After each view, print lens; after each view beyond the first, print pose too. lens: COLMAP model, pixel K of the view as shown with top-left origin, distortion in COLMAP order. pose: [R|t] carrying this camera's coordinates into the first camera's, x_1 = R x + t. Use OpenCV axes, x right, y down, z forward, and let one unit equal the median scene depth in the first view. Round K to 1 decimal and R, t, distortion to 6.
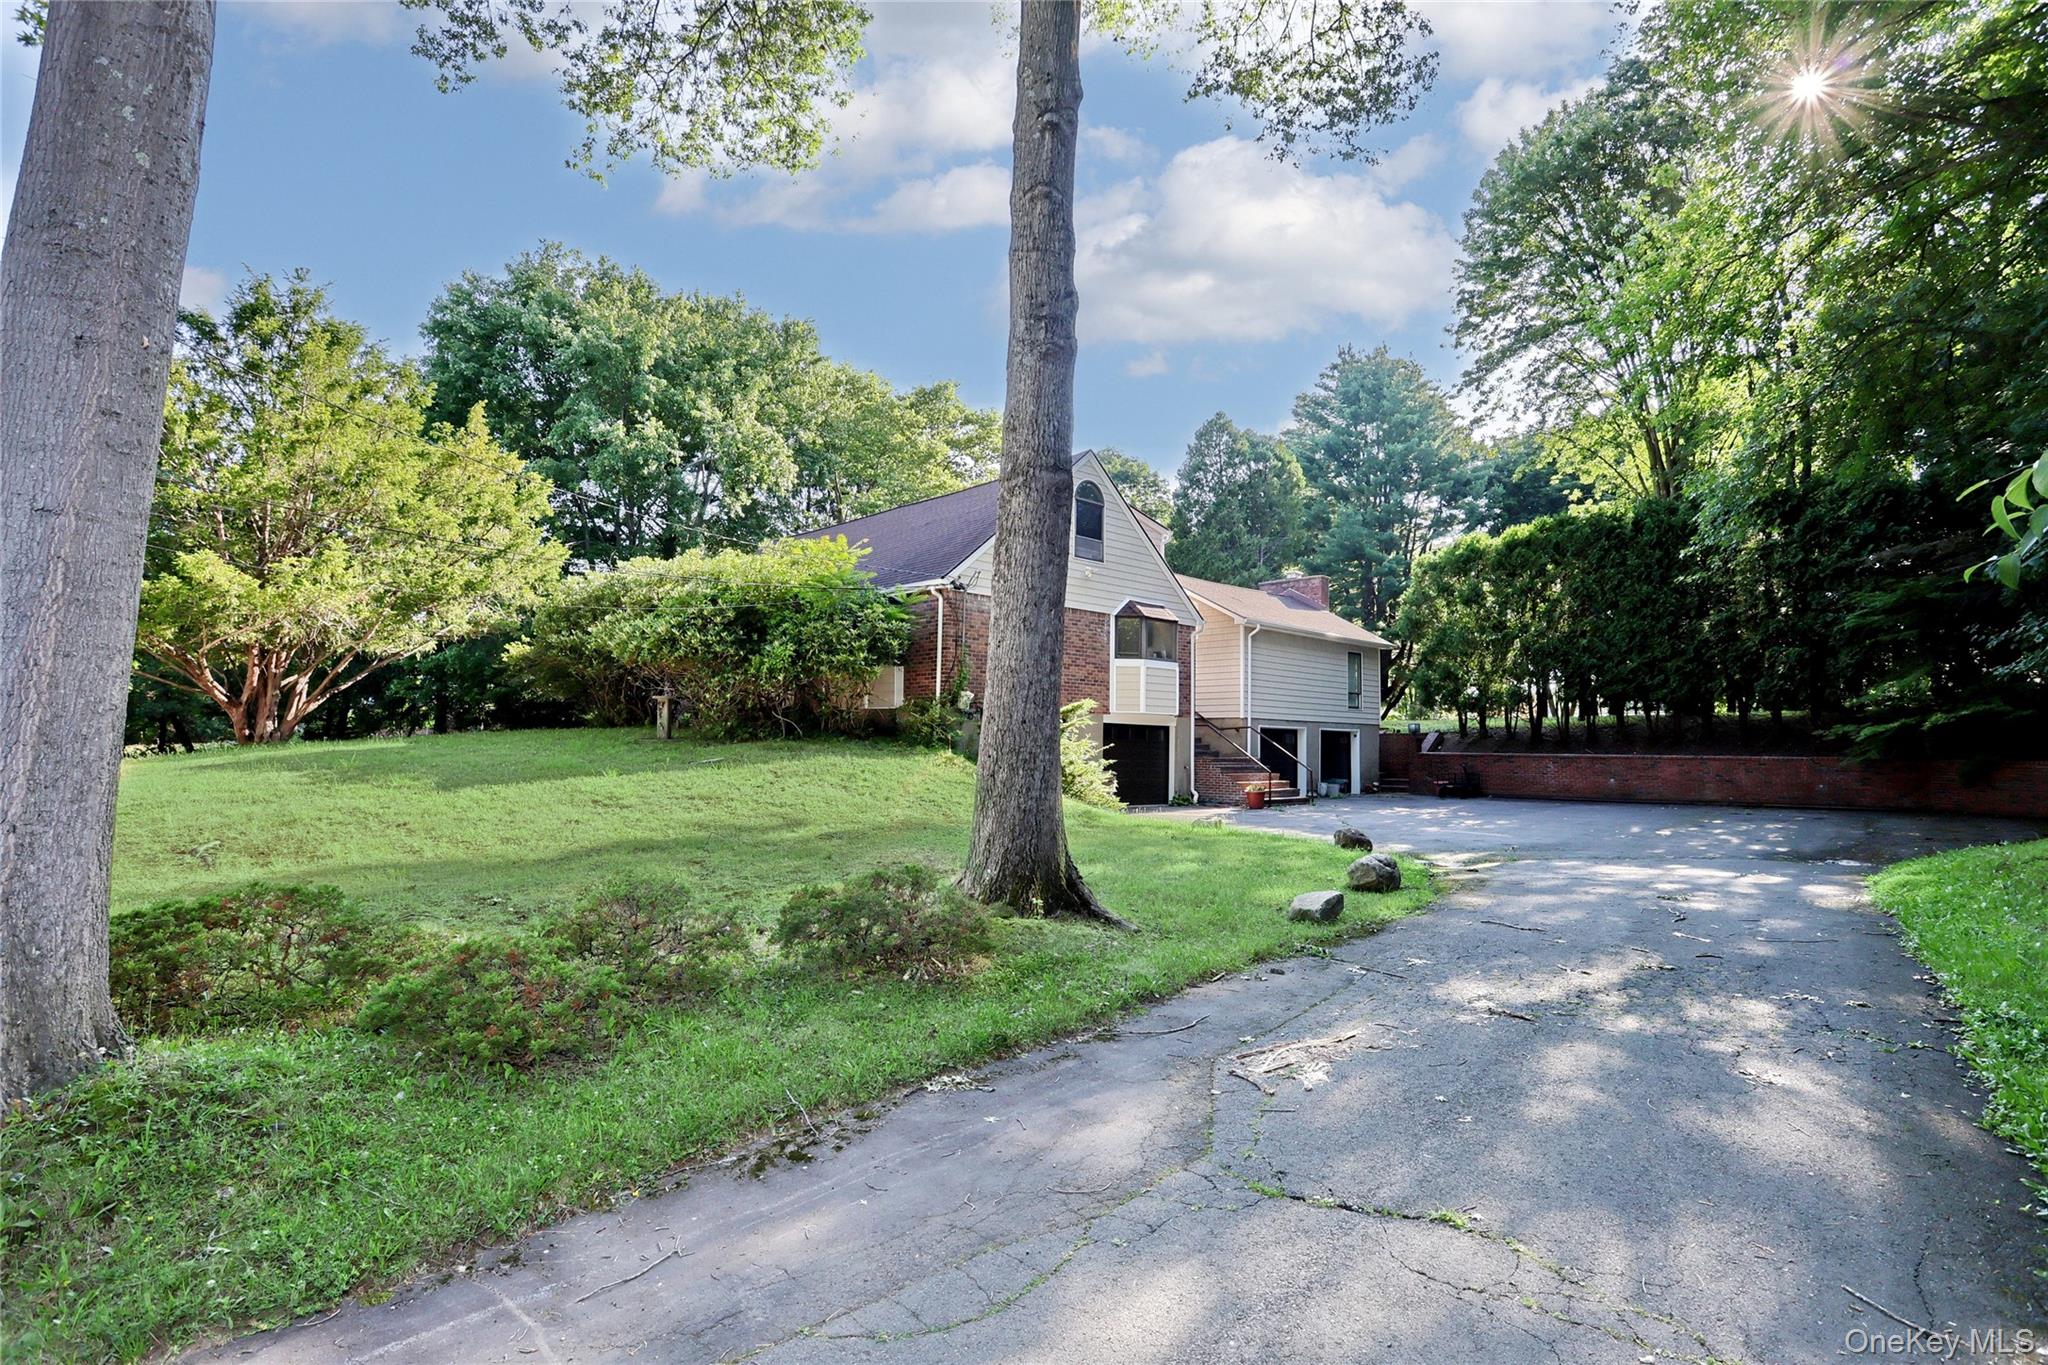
lens RADIAL K [[985.6, 0, 1018.3], [0, 985.6, 680.9], [0, 0, 1]] dist [-0.042808, 0.000510]
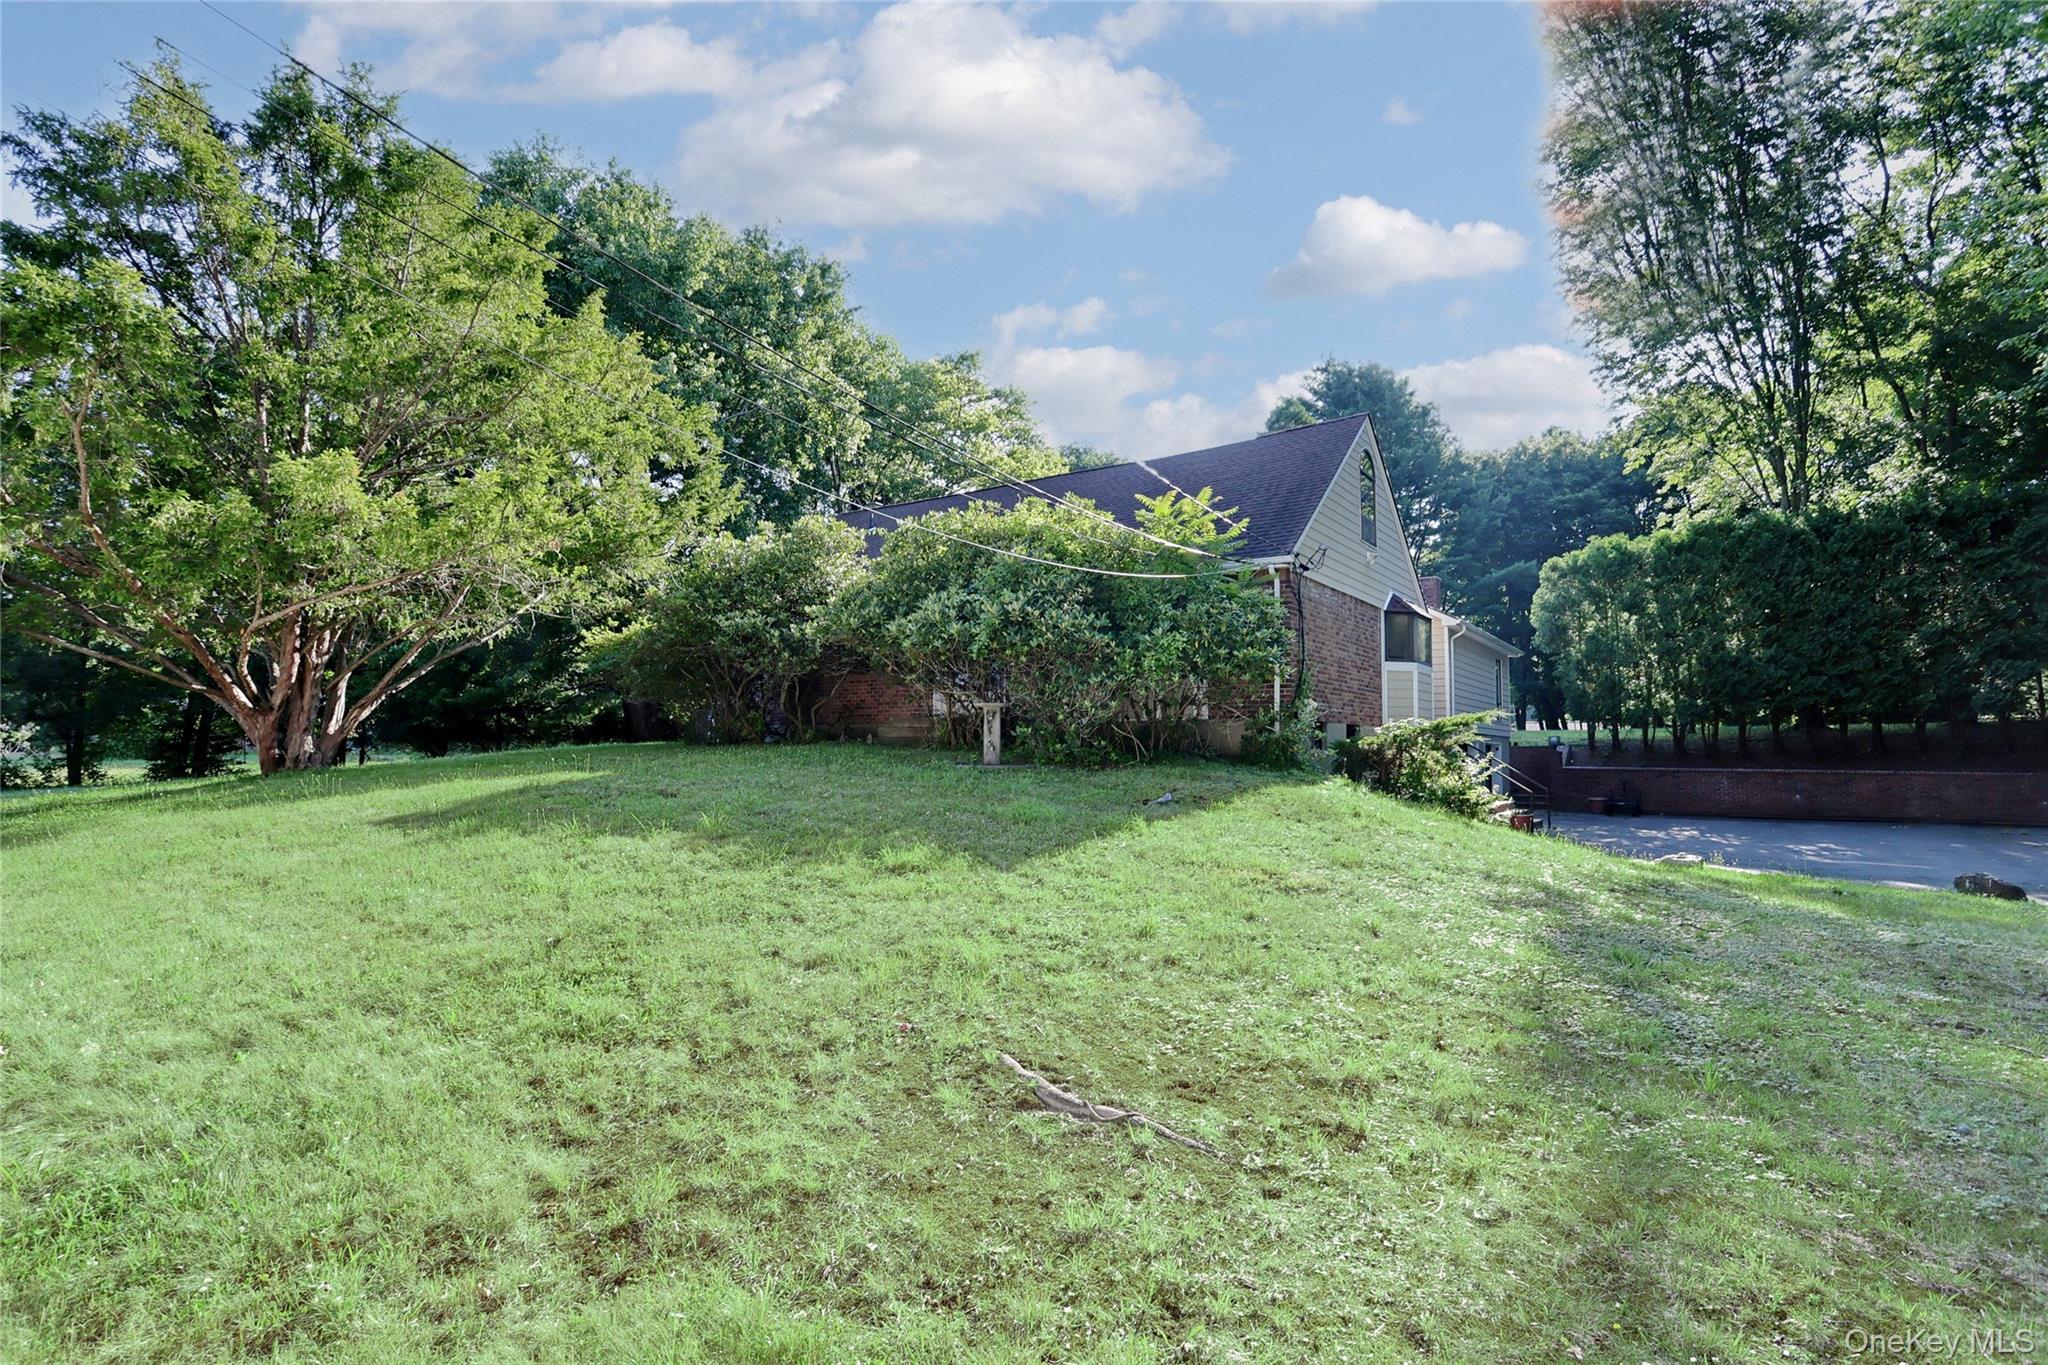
lens RADIAL K [[985.6, 0, 1027.6], [0, 985.6, 684.4], [0, 0, 1]] dist [-0.042808, 0.000510]
pose [[0.983950, 0.011022, 0.178102, -0.366541], [-0.010632, 0.999939, -0.003148, 0.002899], [-0.178126, 0.001204, 0.984007, 0.236213]]
